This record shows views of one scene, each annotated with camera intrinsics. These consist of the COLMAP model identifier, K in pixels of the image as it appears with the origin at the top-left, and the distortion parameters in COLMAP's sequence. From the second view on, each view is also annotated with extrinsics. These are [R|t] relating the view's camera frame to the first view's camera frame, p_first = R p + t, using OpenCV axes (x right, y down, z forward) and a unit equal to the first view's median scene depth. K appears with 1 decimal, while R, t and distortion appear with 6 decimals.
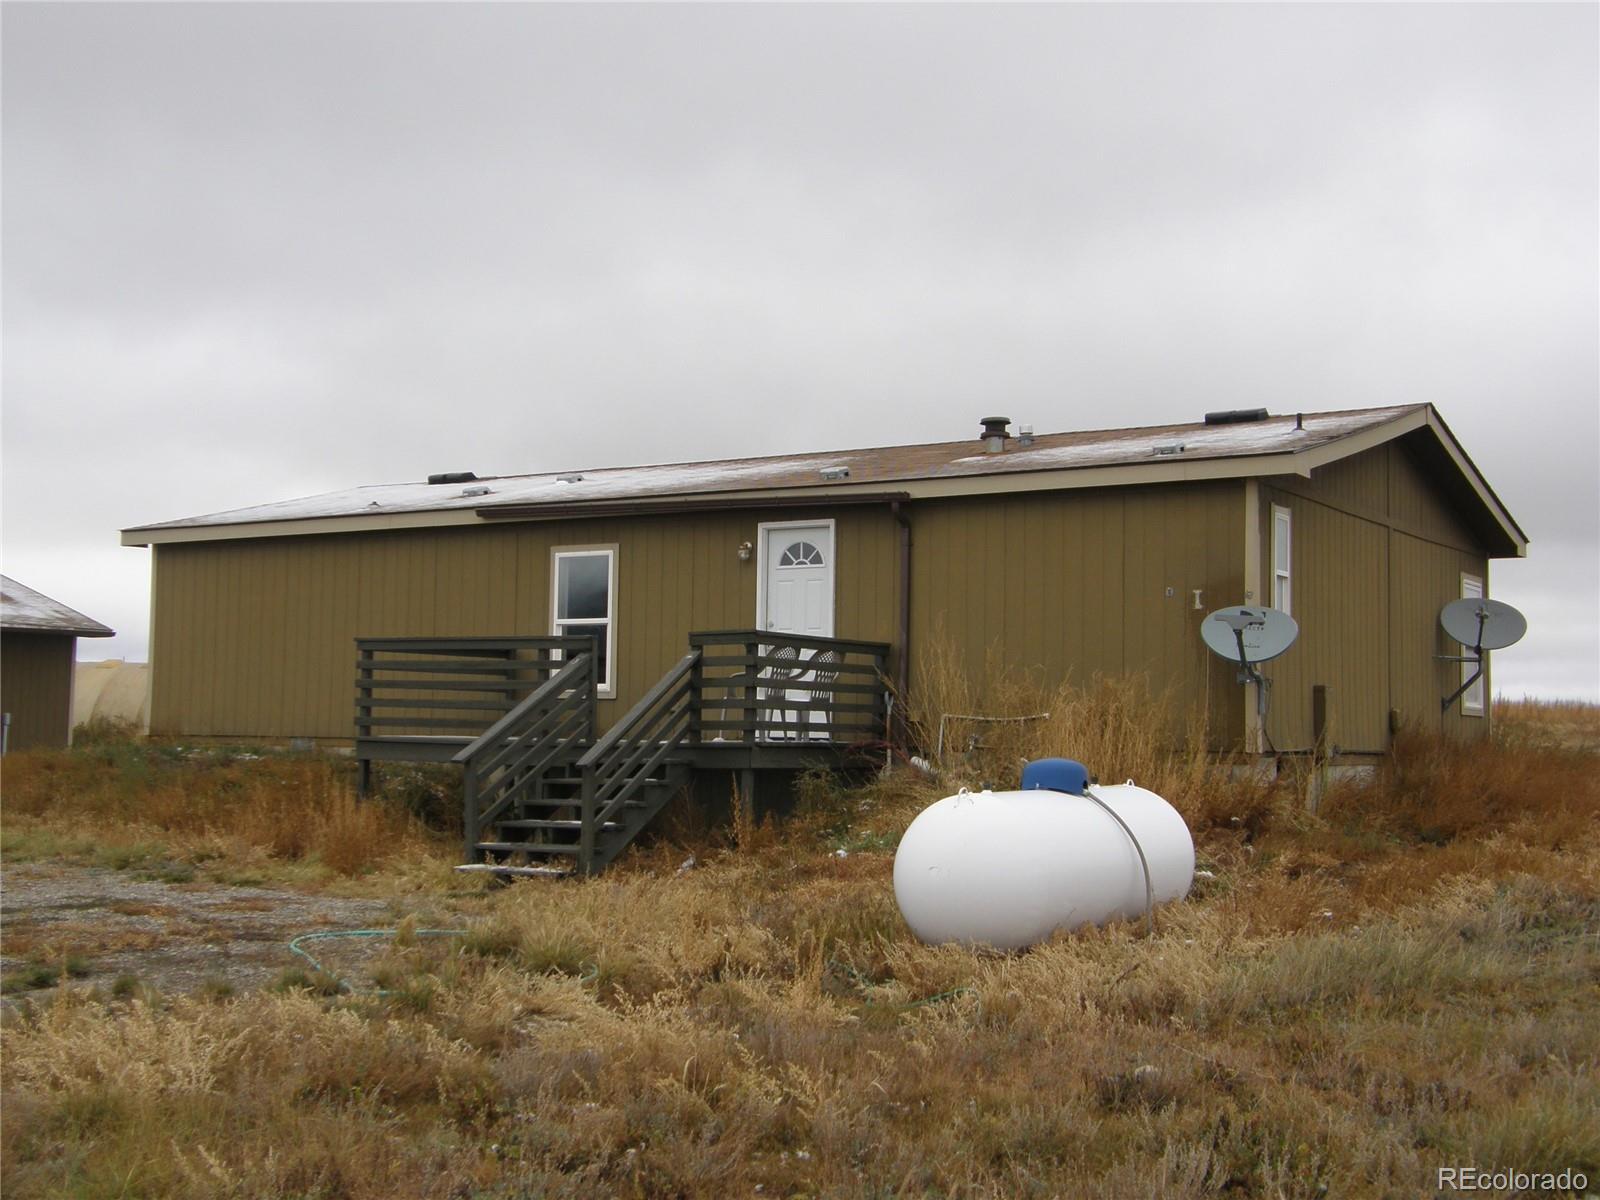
lens RADIAL K [[1920.1, 0, 800.0], [0, 1920.1, 600.0], [0, 0, 1]] dist [0.016071, 0.023455]
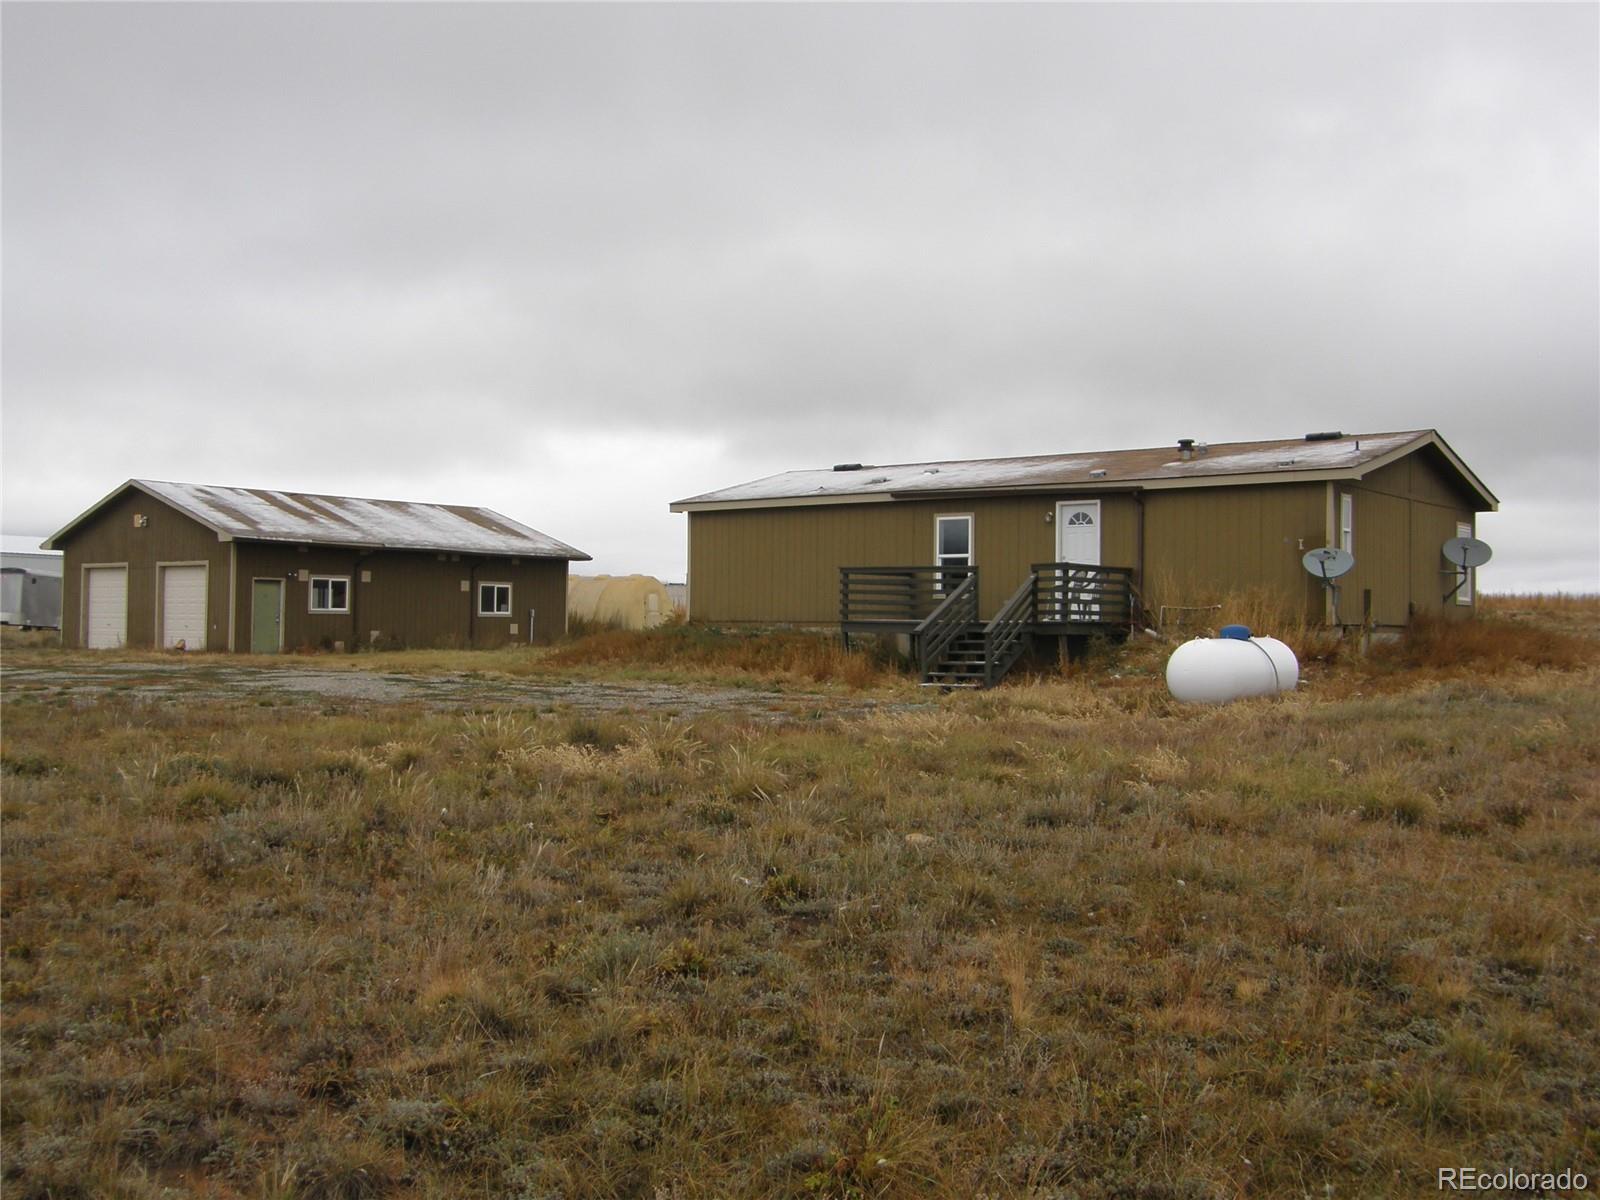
lens RADIAL K [[1639.9, 0, 800.0], [0, 1639.9, 600.0], [0, 0, 1]] dist [-0.089304, 0.177215]
pose [[0.995364, -0.006724, -0.095941, -0.126085], [0.011824, 0.998541, 0.052687, -0.034630], [0.095447, -0.053577, 0.993992, -0.621343]]
